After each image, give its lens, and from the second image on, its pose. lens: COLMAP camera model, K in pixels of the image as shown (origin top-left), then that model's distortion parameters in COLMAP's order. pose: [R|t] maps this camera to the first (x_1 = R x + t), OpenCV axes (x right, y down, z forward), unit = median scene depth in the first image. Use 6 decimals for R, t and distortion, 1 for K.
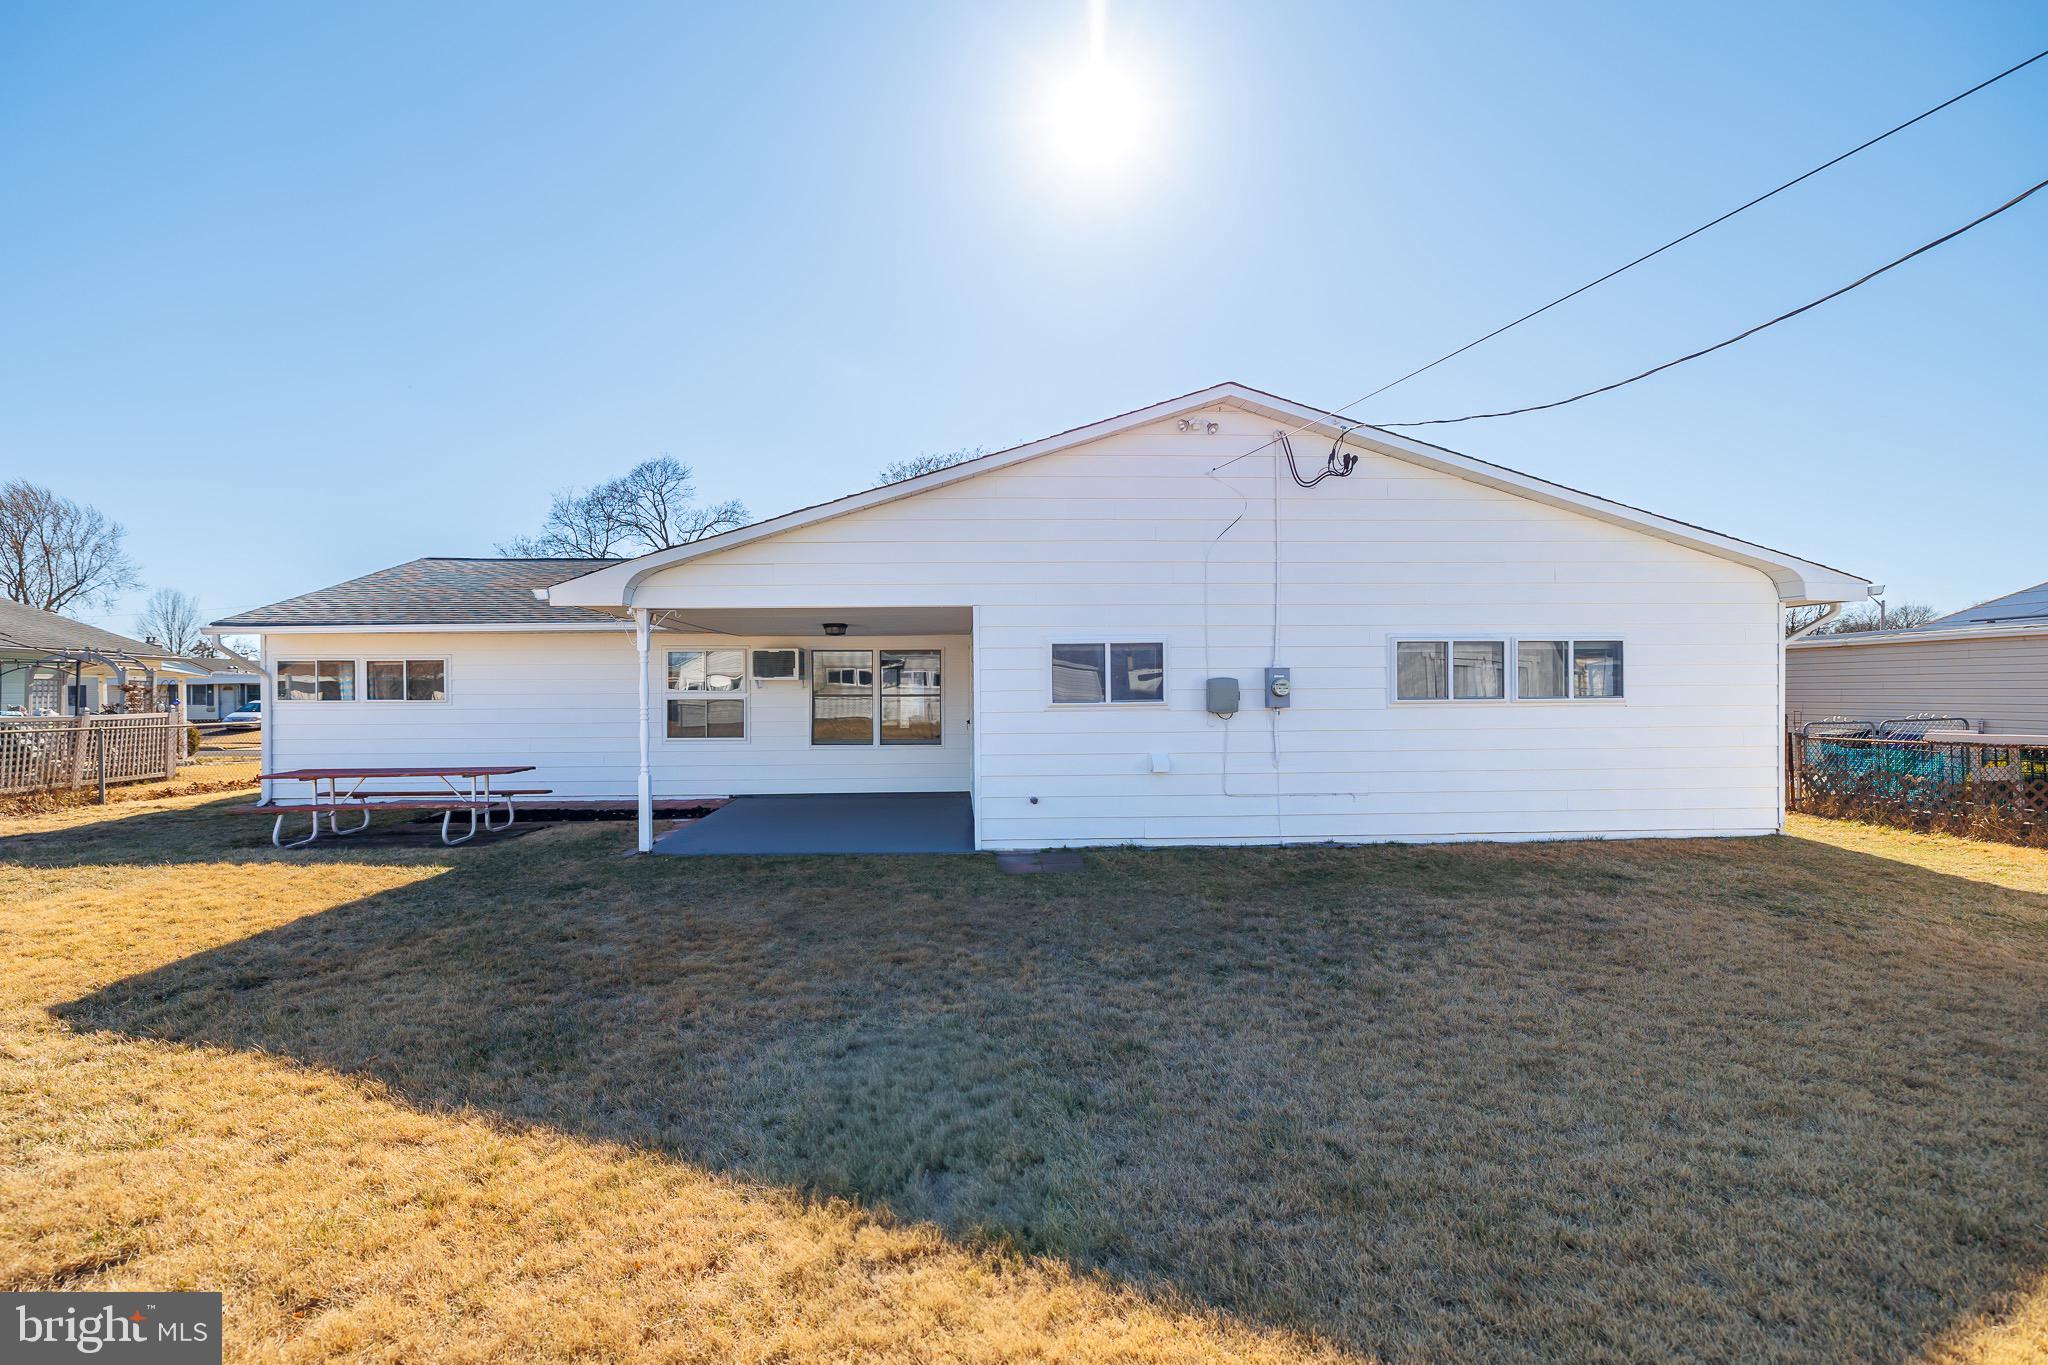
lens RADIAL K [[884.7, 0, 1018.5], [0, 884.7, 699.7], [0, 0, 1]] dist [0.010313, -0.000160]
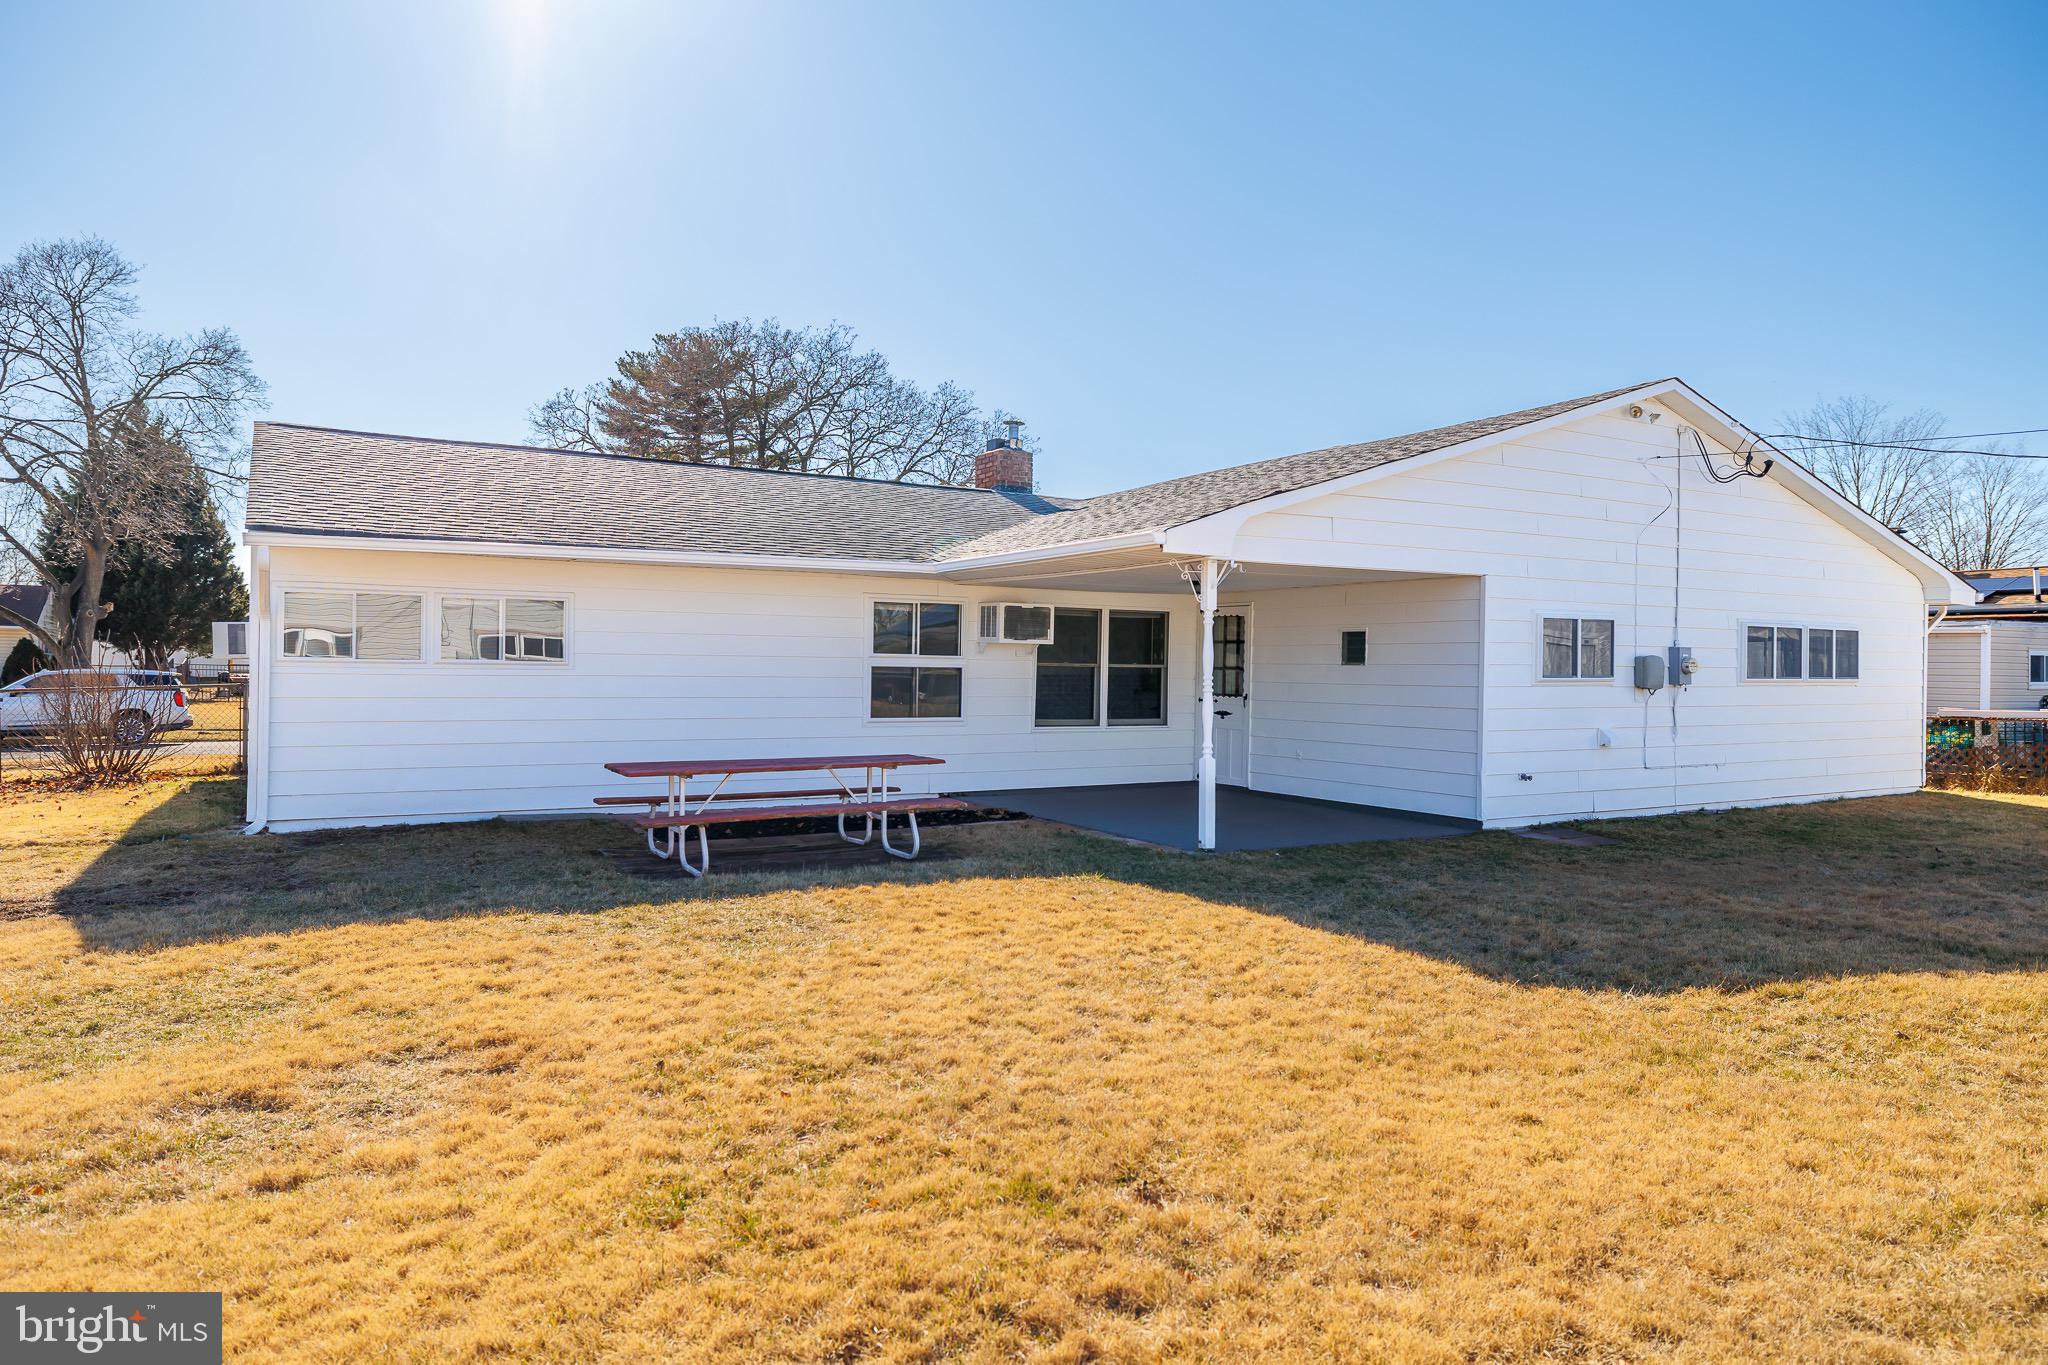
lens RADIAL K [[1316.9, 0, 1024.2], [0, 1316.9, 678.3], [0, 0, 1]] dist [-0.049312, -0.000486]
pose [[0.901806, 0.006777, 0.432087, -1.072511], [-0.013038, 0.999849, 0.011528, -0.005965], [-0.431944, -0.016029, 0.901758, -0.065844]]
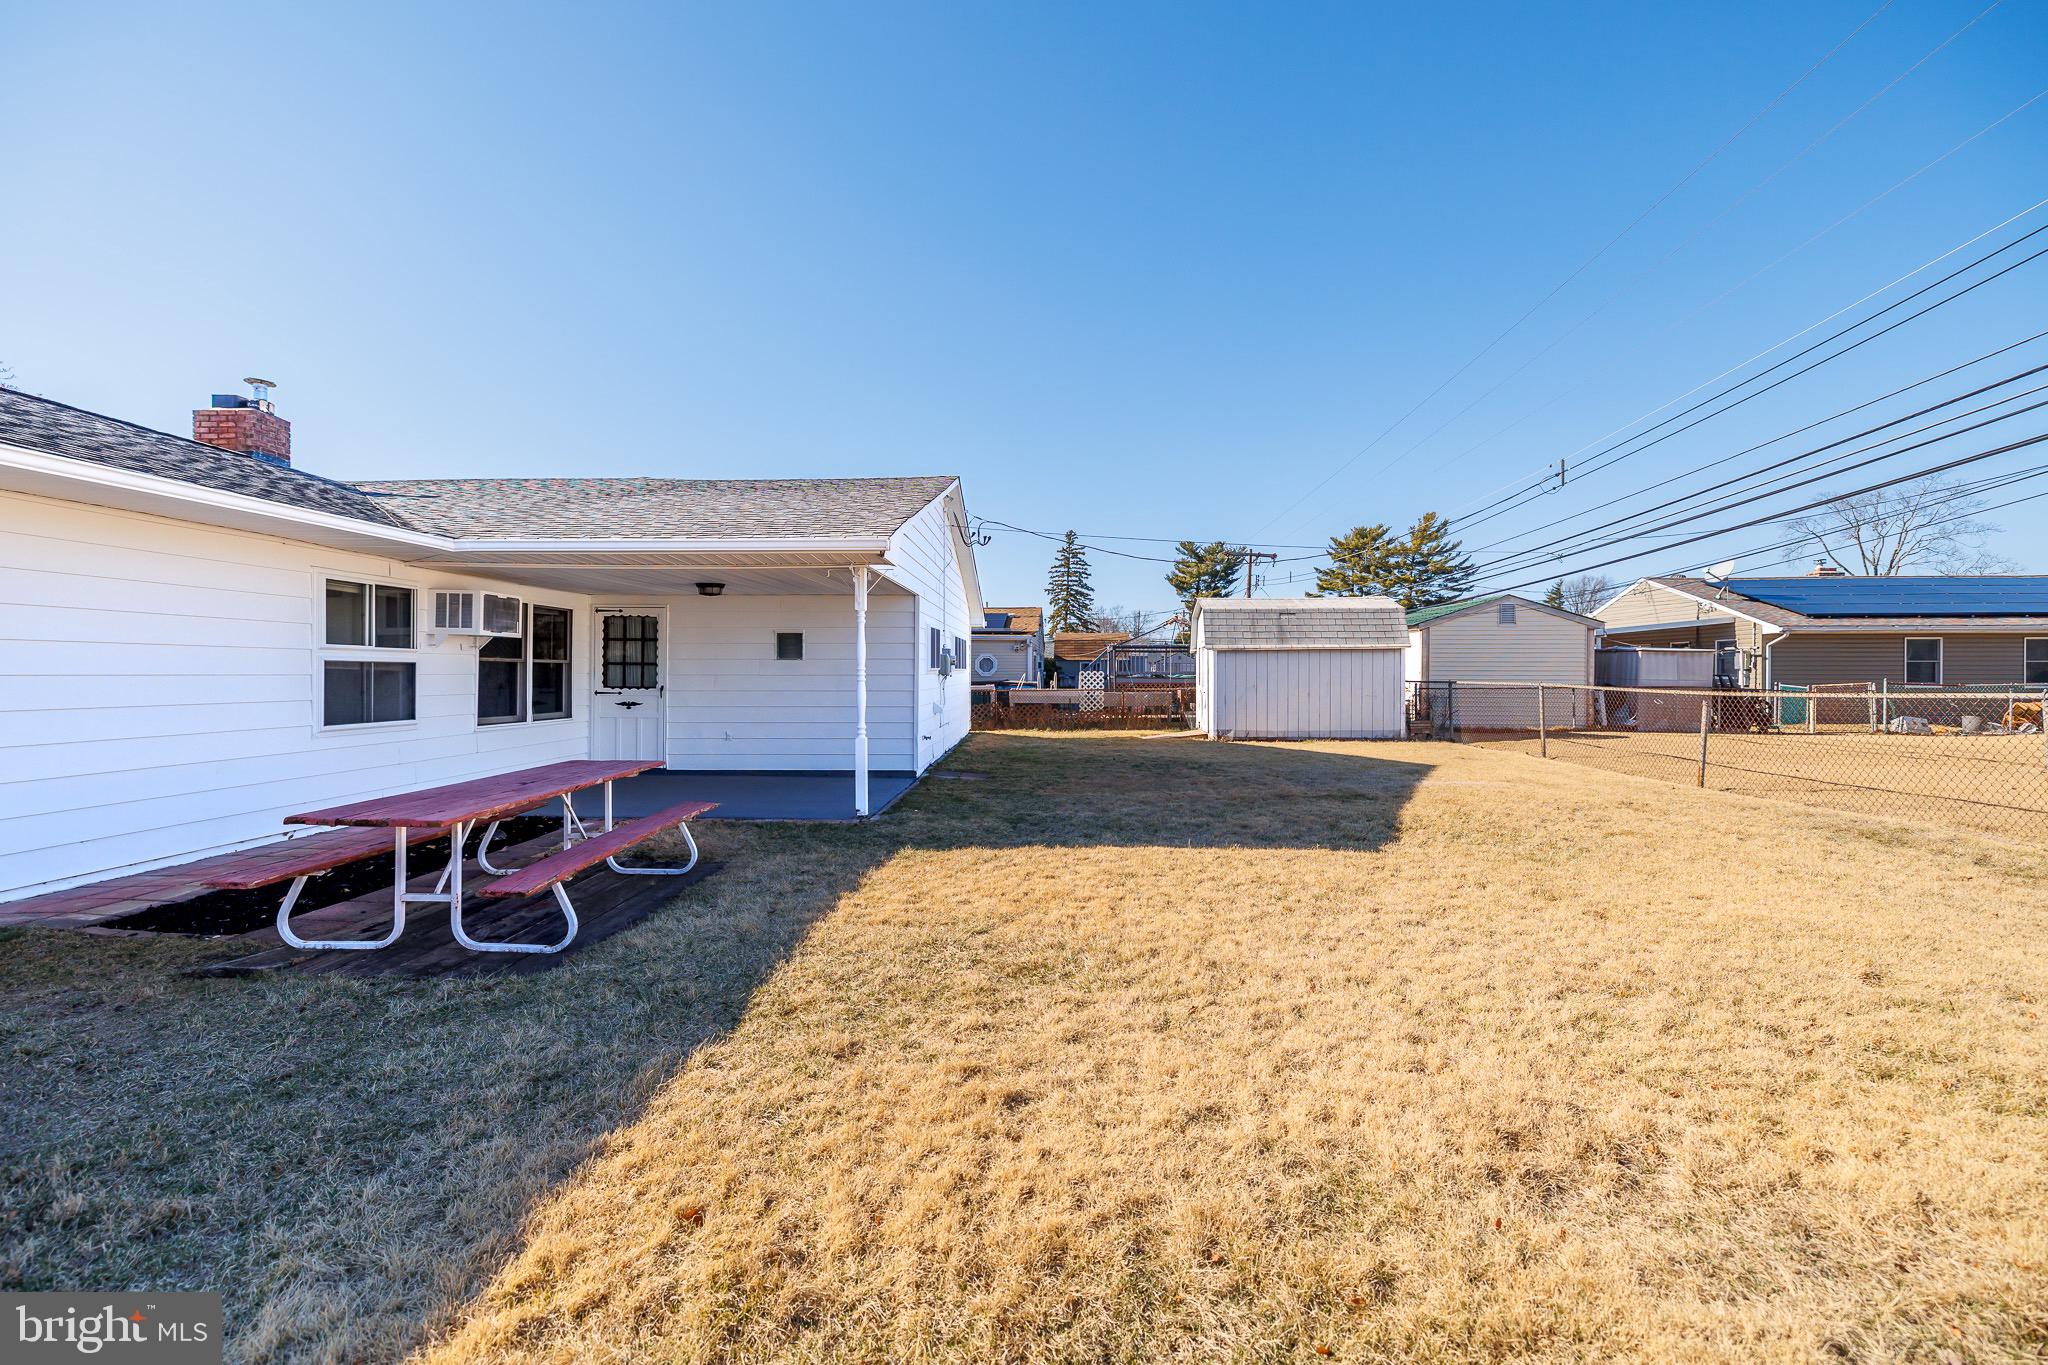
lens RADIAL K [[884.7, 0, 1005.7], [0, 884.7, 679.6], [0, 0, 1]] dist [0.010313, -0.000160]
pose [[0.106780, -0.008691, 0.994245, -1.314202], [-0.005884, 0.999939, 0.009373, 0.006571], [-0.994265, -0.006851, 0.106723, 0.703196]]
